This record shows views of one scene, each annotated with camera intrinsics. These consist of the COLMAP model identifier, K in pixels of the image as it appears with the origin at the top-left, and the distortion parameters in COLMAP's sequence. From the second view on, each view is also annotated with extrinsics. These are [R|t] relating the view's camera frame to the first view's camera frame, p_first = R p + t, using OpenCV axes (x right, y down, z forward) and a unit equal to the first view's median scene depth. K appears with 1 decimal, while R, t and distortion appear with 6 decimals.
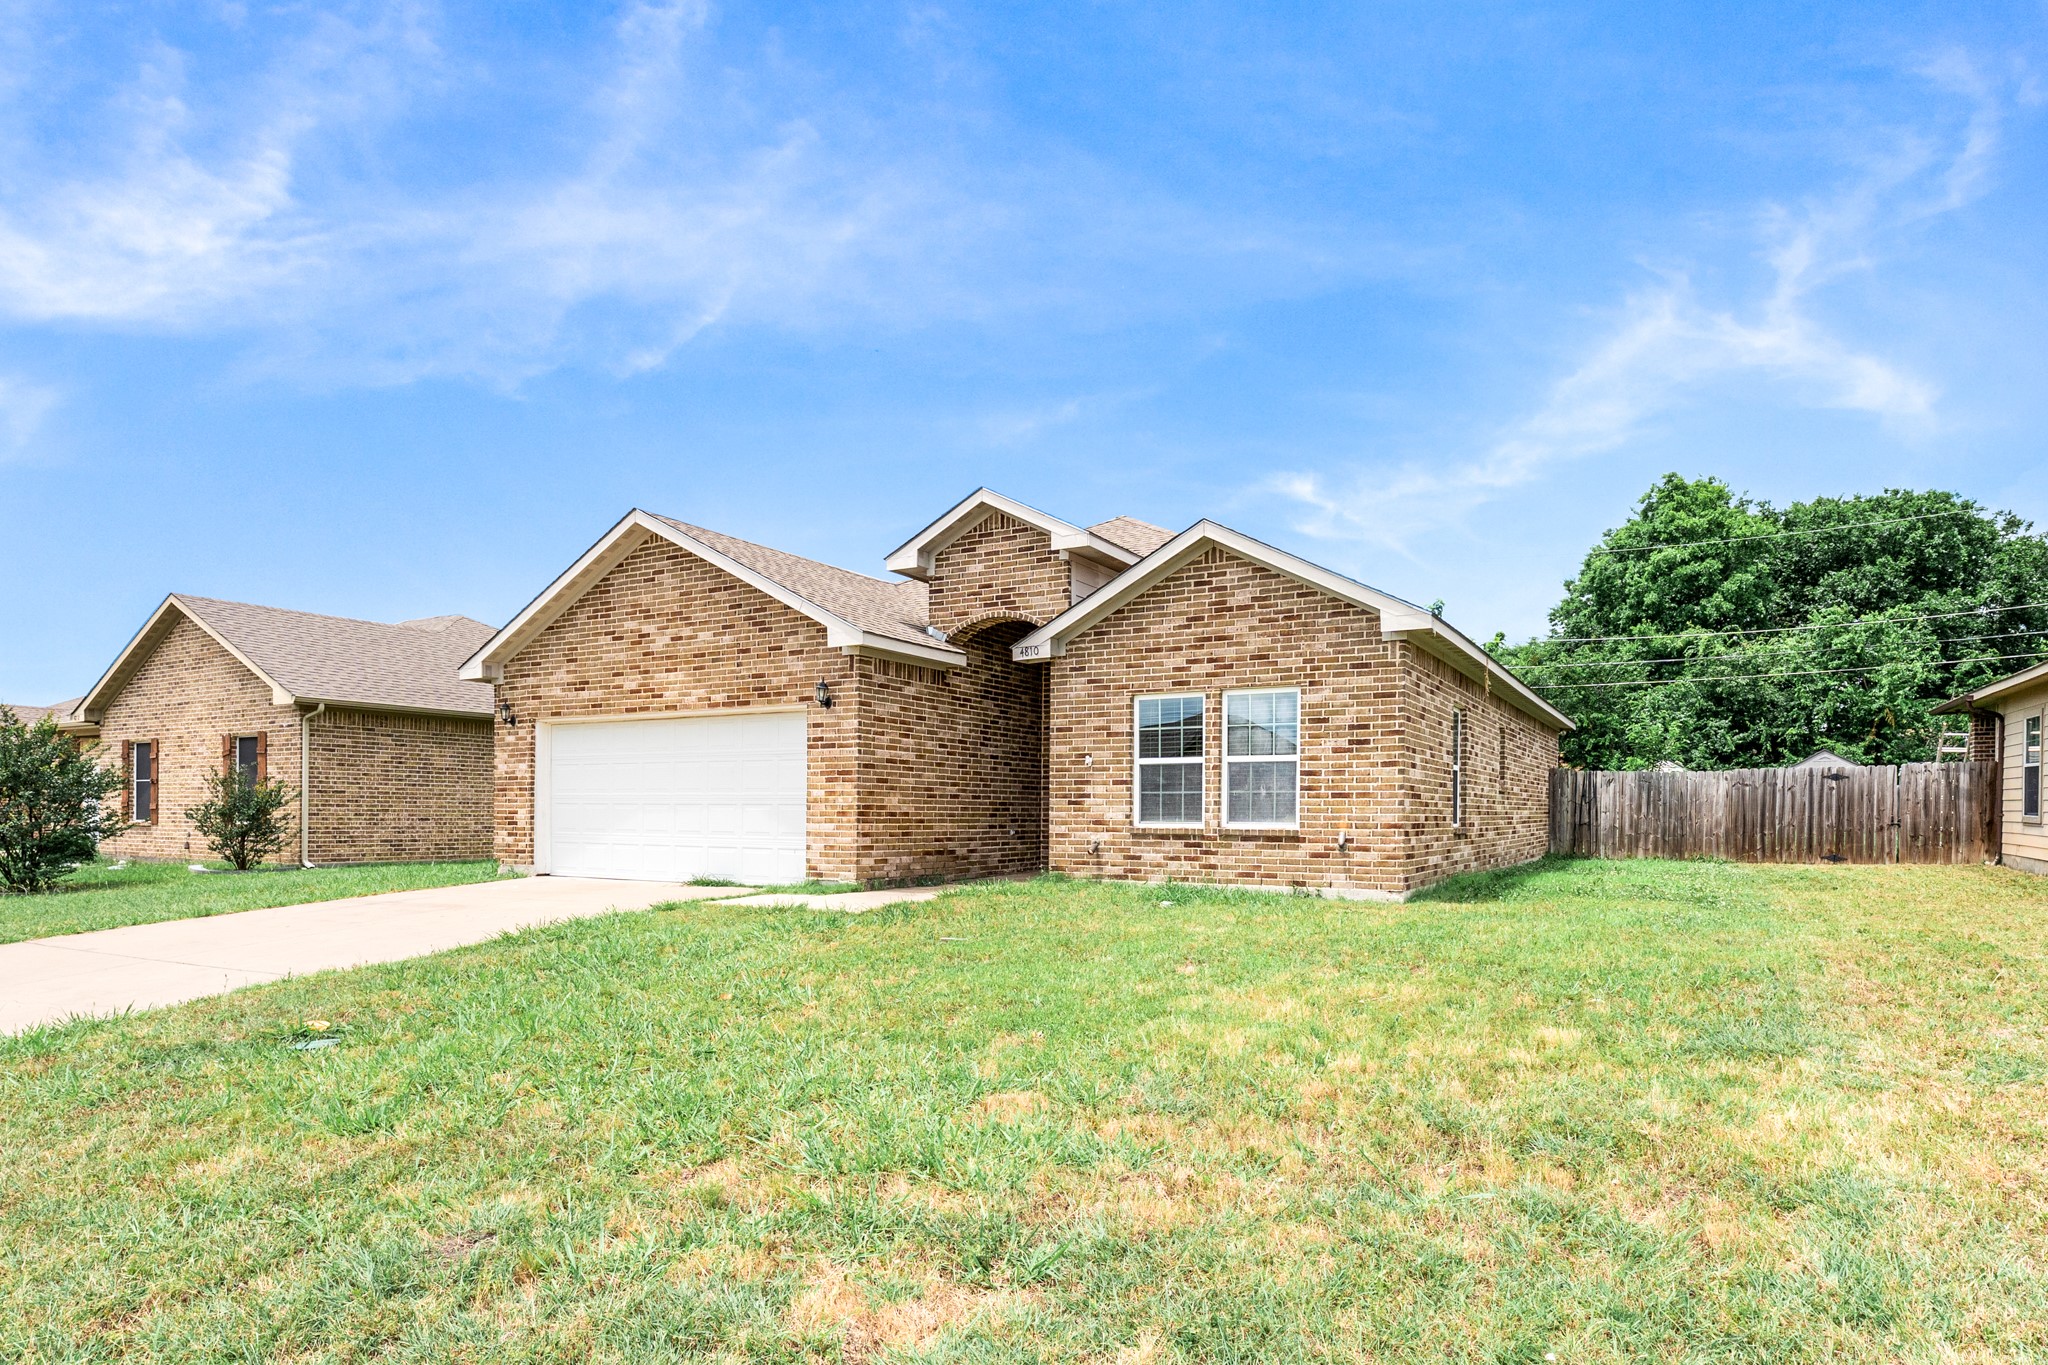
lens RADIAL K [[848.4, 0, 1062.4], [0, 848.4, 809.8], [0, 0, 1]] dist [-0.001021, -0.000056]
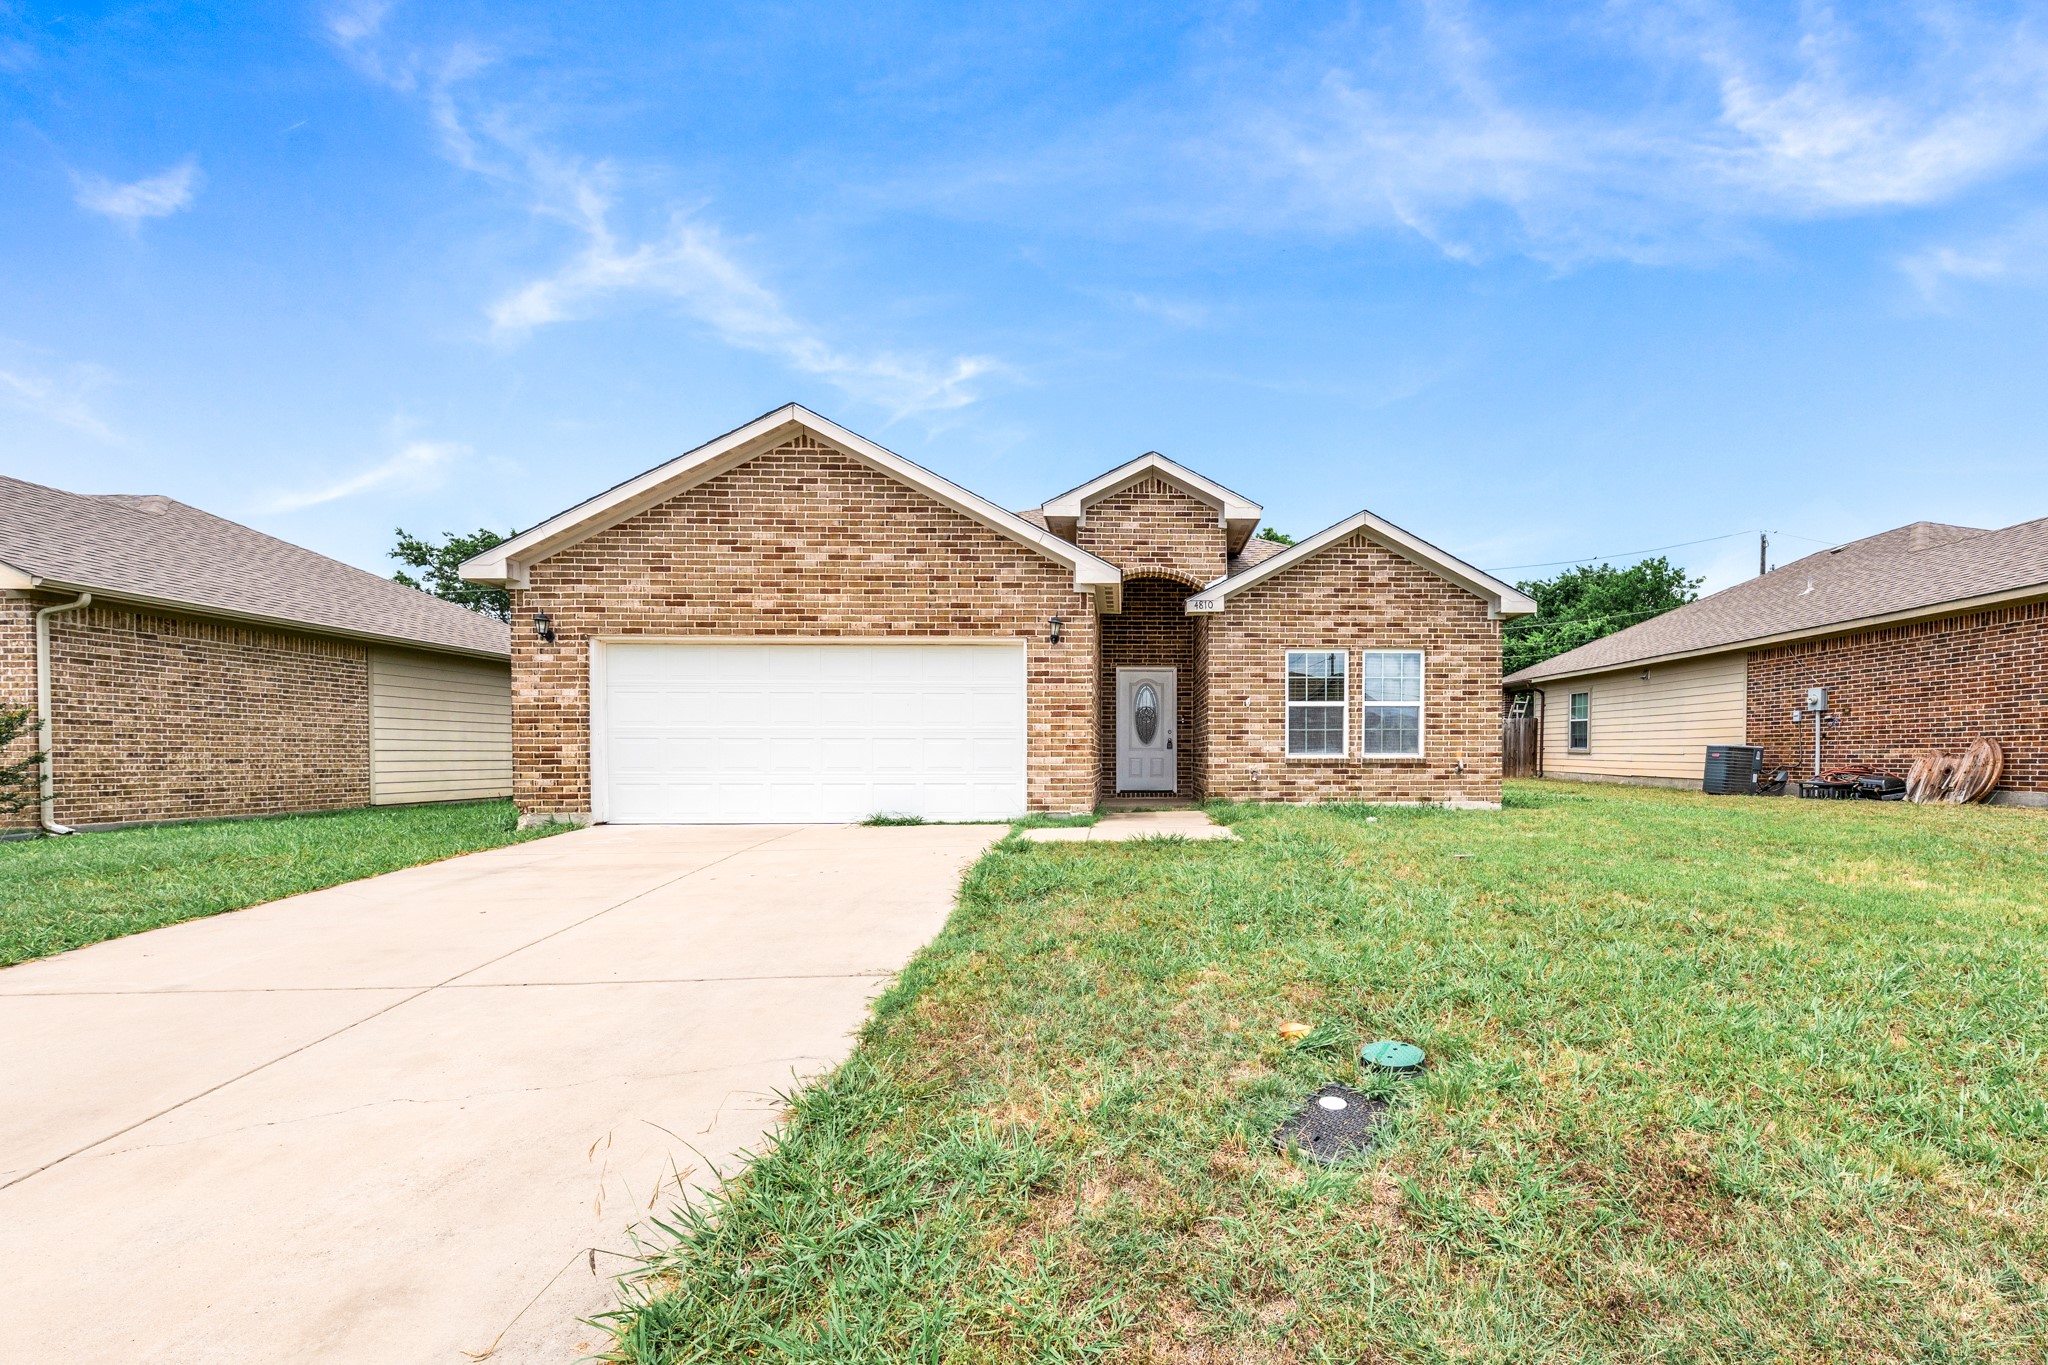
lens RADIAL K [[663.0, 0, 1084.9], [0, 663.0, 766.9], [0, 0, 1]] dist [-0.000840, -0.000087]
pose [[0.905852, -0.014285, 0.423353, -0.576180], [0.003820, 0.999666, 0.025557, 0.007662], [-0.423577, -0.021534, 0.905604, 0.261398]]
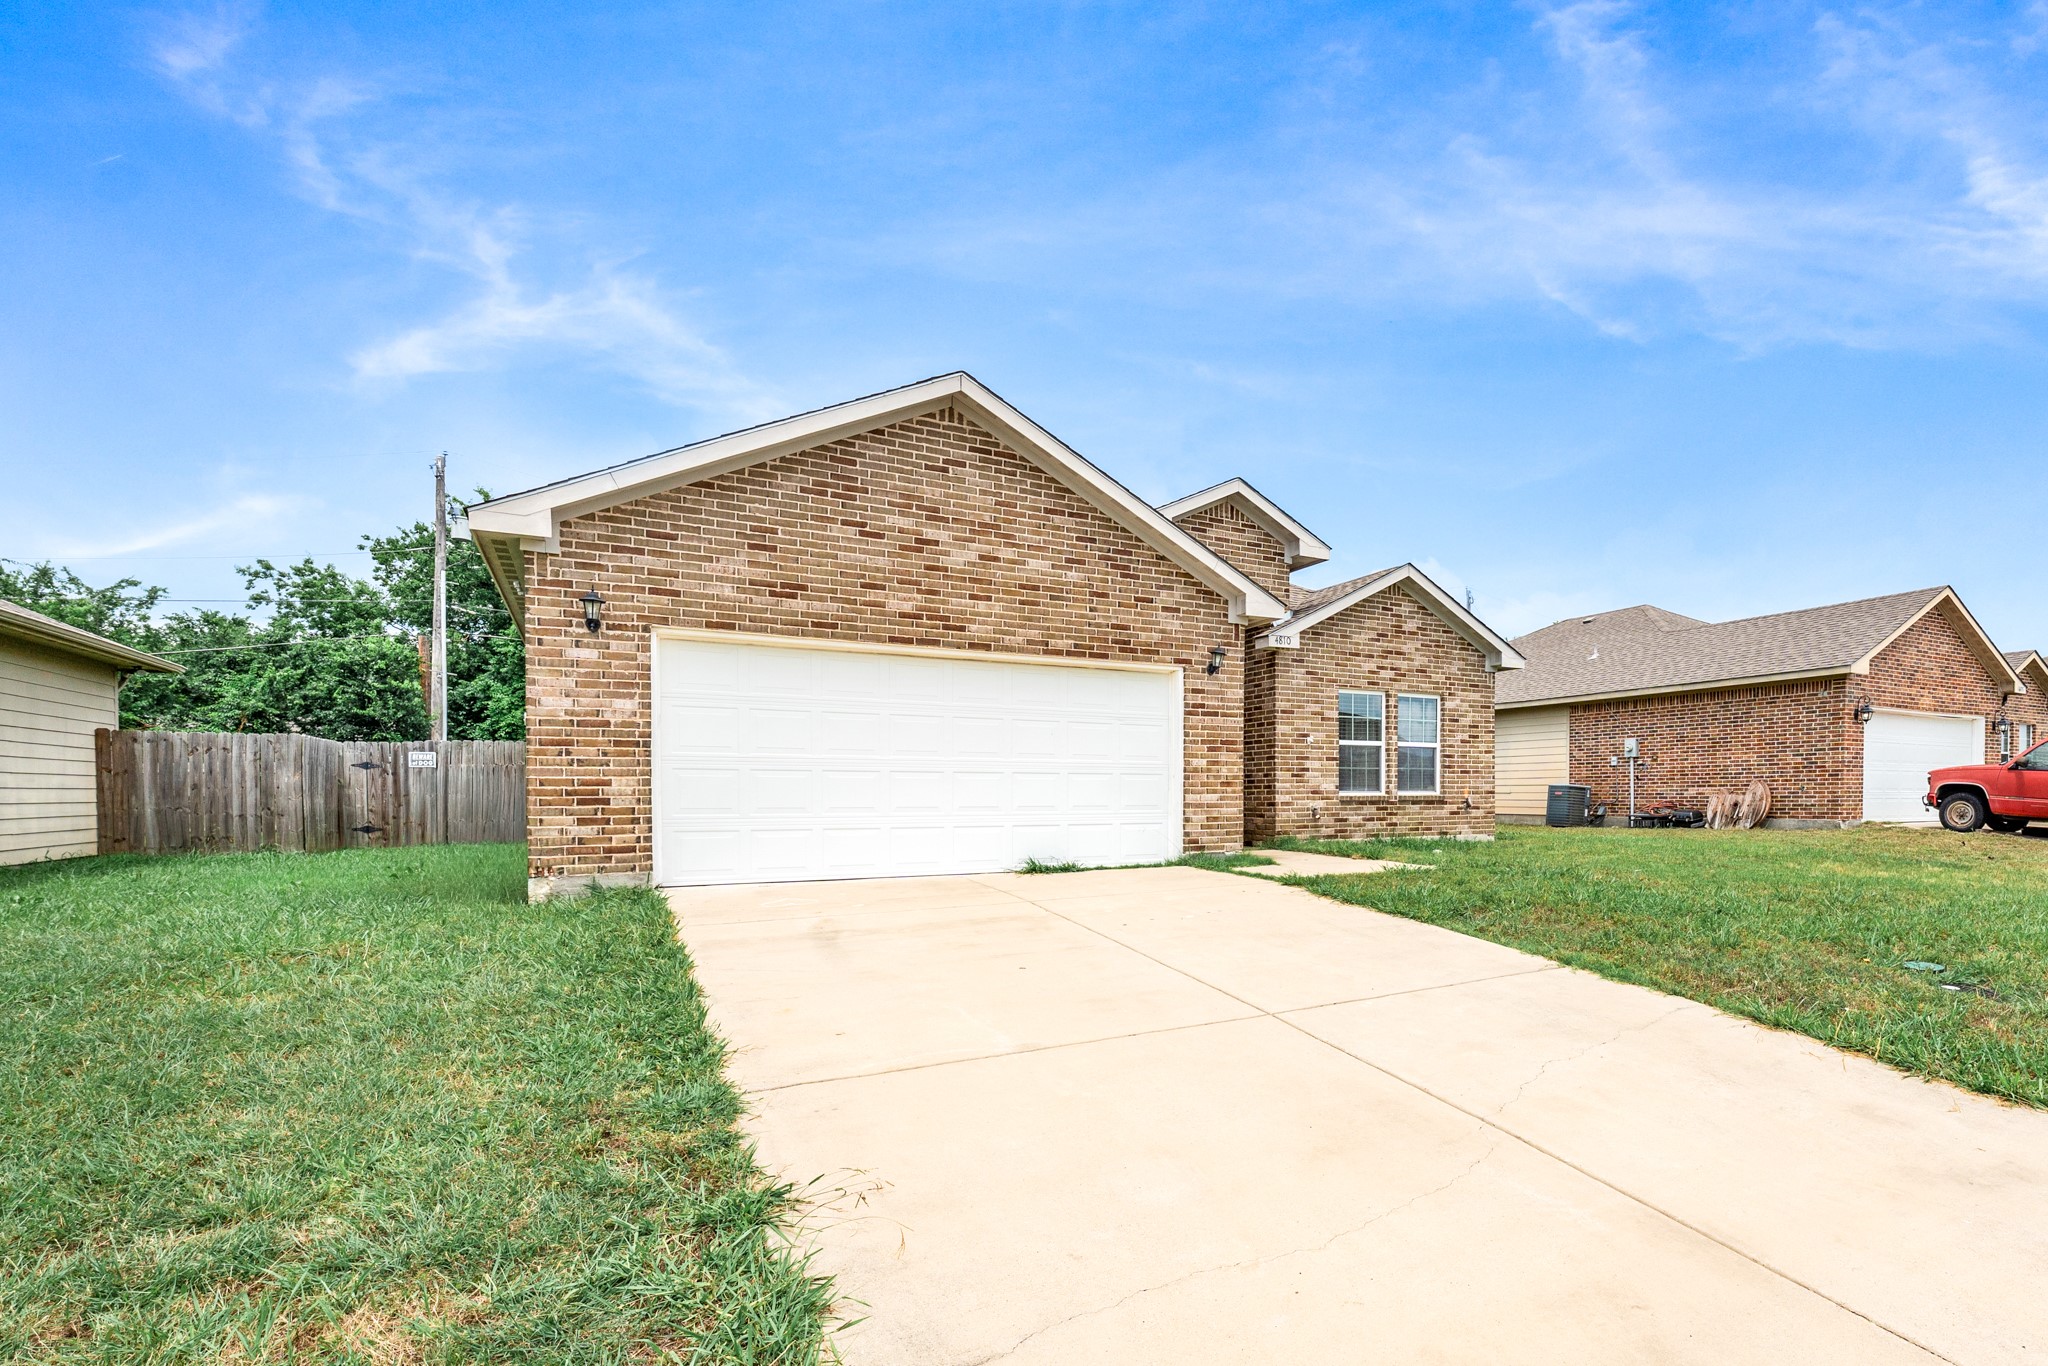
lens RADIAL K [[848.4, 0, 1062.4], [0, 848.4, 810.3], [0, 0, 1]] dist [-0.001021, -0.000056]
pose [[0.661090, -0.020381, 0.750030, -1.105136], [0.001922, 0.999674, 0.025470, 0.009524], [-0.750304, -0.015397, 0.660913, 0.481964]]
